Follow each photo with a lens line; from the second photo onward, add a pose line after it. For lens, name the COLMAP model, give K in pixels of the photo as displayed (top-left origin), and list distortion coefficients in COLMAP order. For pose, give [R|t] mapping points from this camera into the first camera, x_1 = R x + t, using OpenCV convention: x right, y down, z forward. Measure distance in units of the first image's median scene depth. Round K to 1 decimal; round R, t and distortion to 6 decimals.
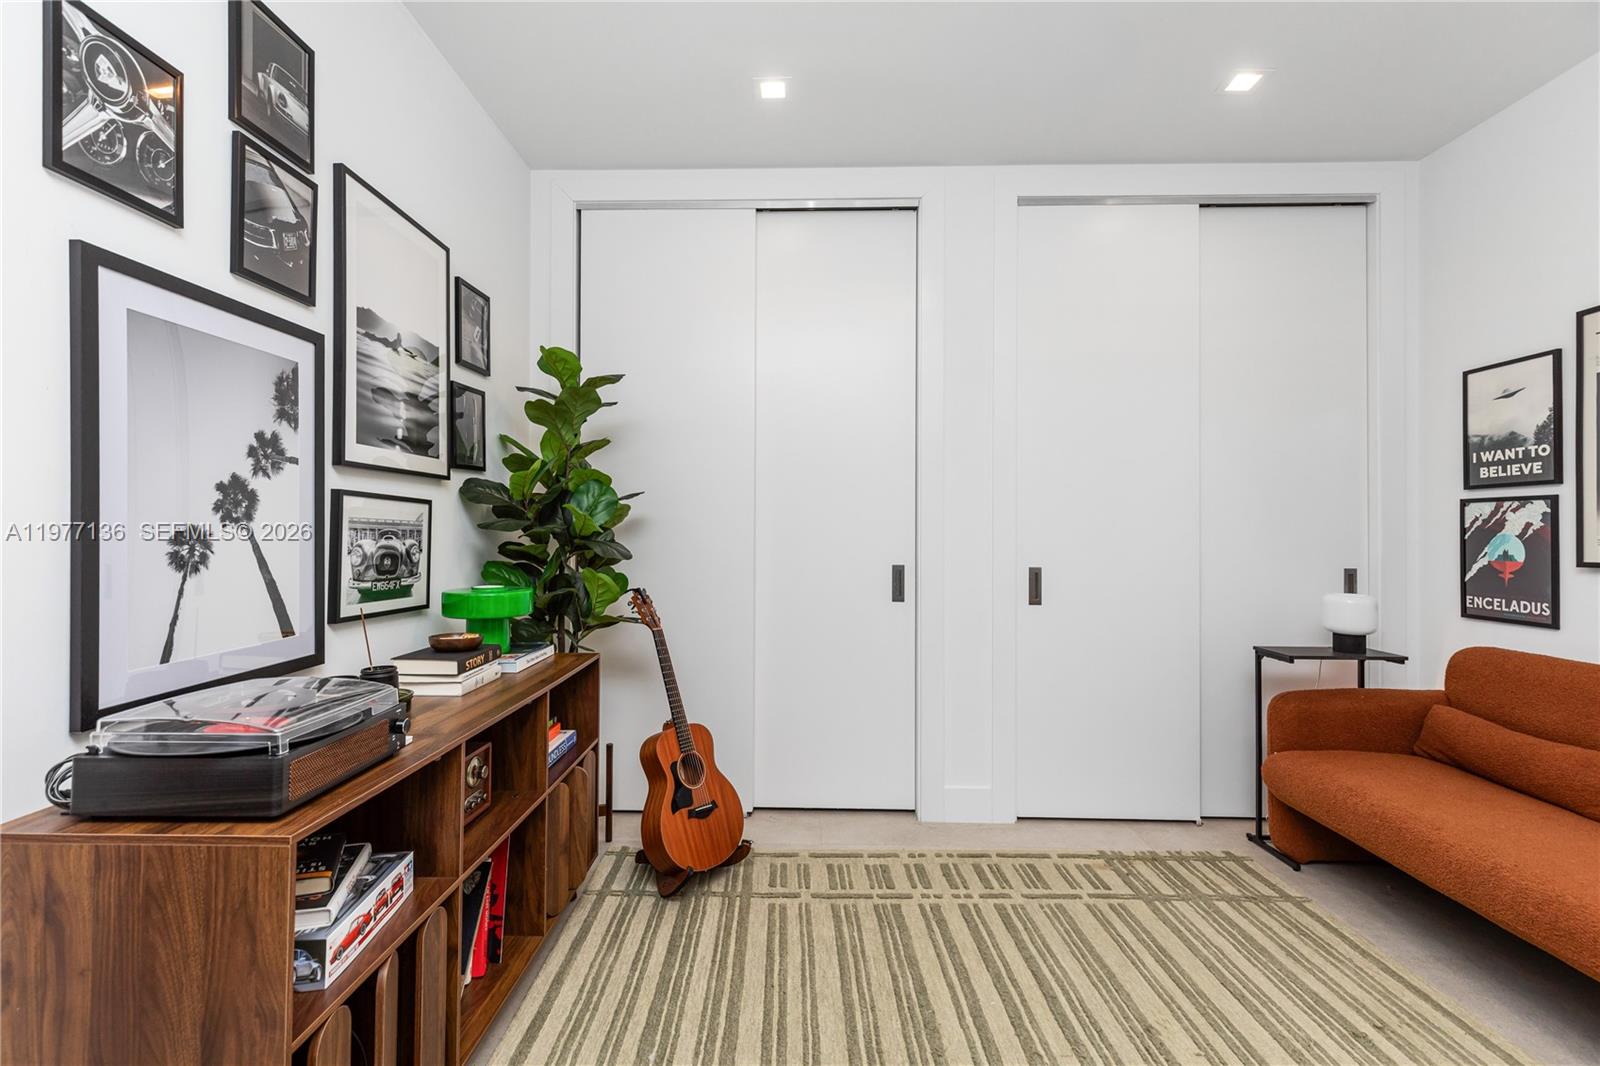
lens RADIAL K [[740.0, 0, 801.2], [0, 740.0, 522.6], [0, 0, 1]] dist [0.000805, 0.000122]
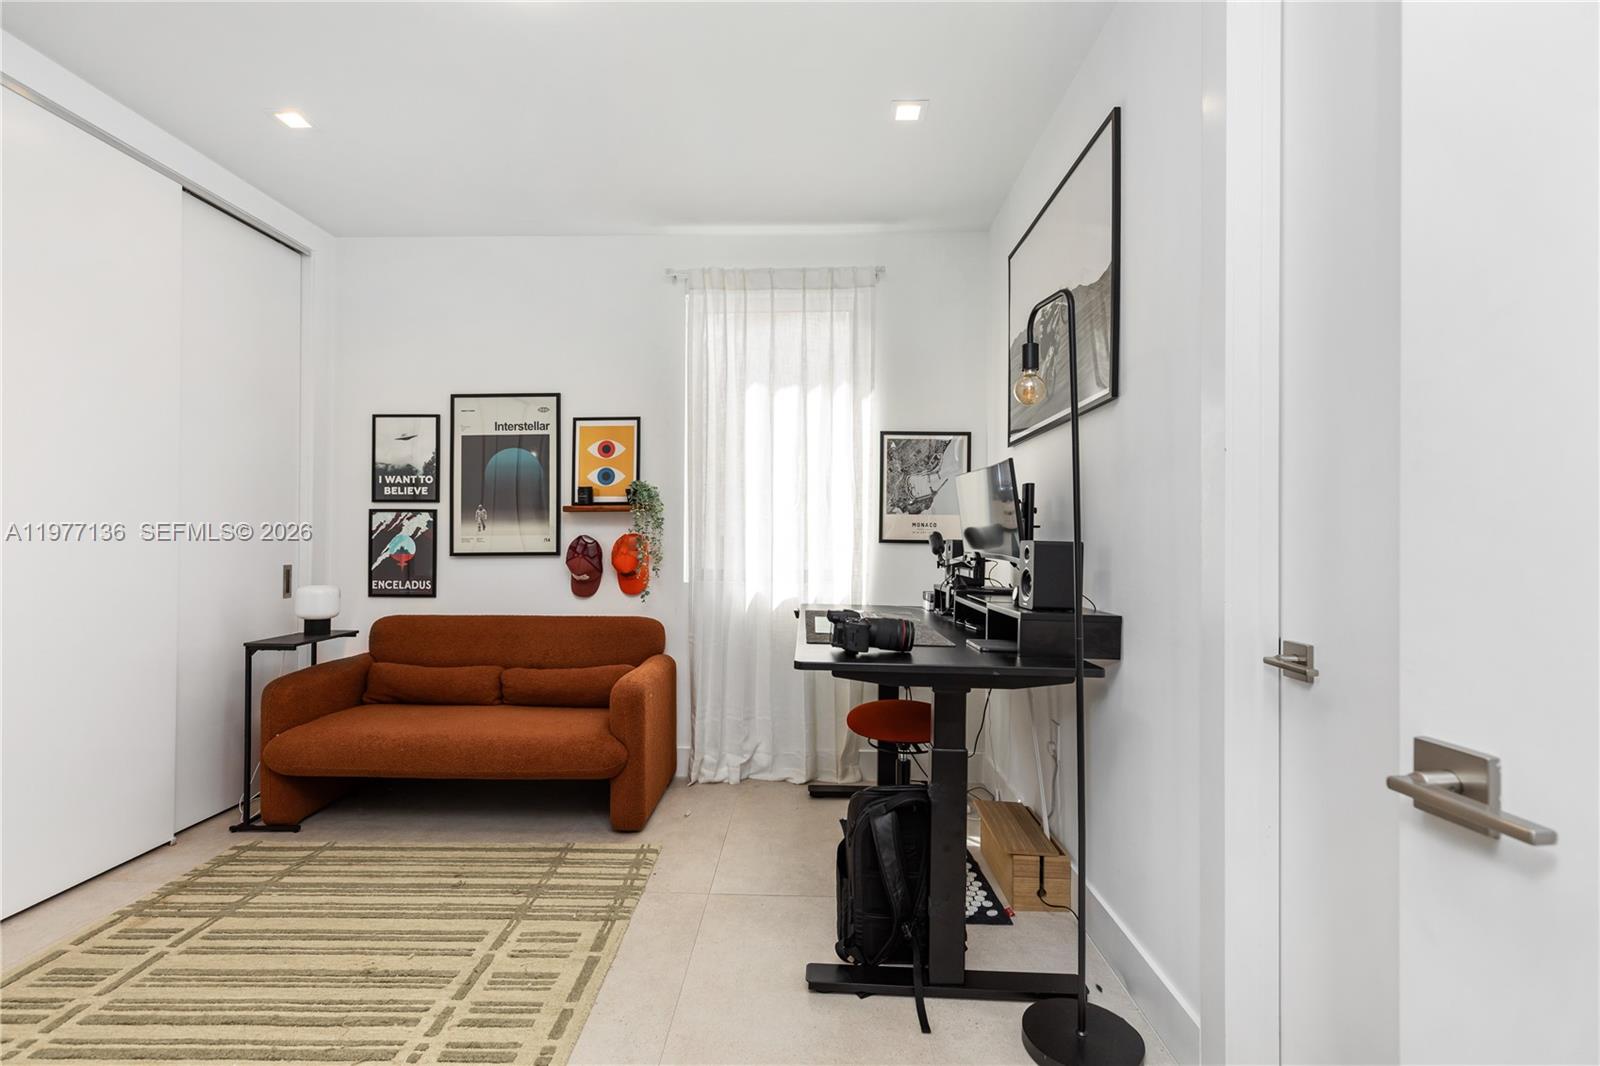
lens RADIAL K [[722.8, 0, 800.0], [0, 722.8, 533.0], [0, 0, 1]] dist [0.001747, -0.000530]
pose [[-0.016629, -0.000810, 0.999861, -0.462753], [-0.016138, 0.999870, 0.000542, -0.001759], [-0.999731, -0.016127, -0.016640, 0.258716]]
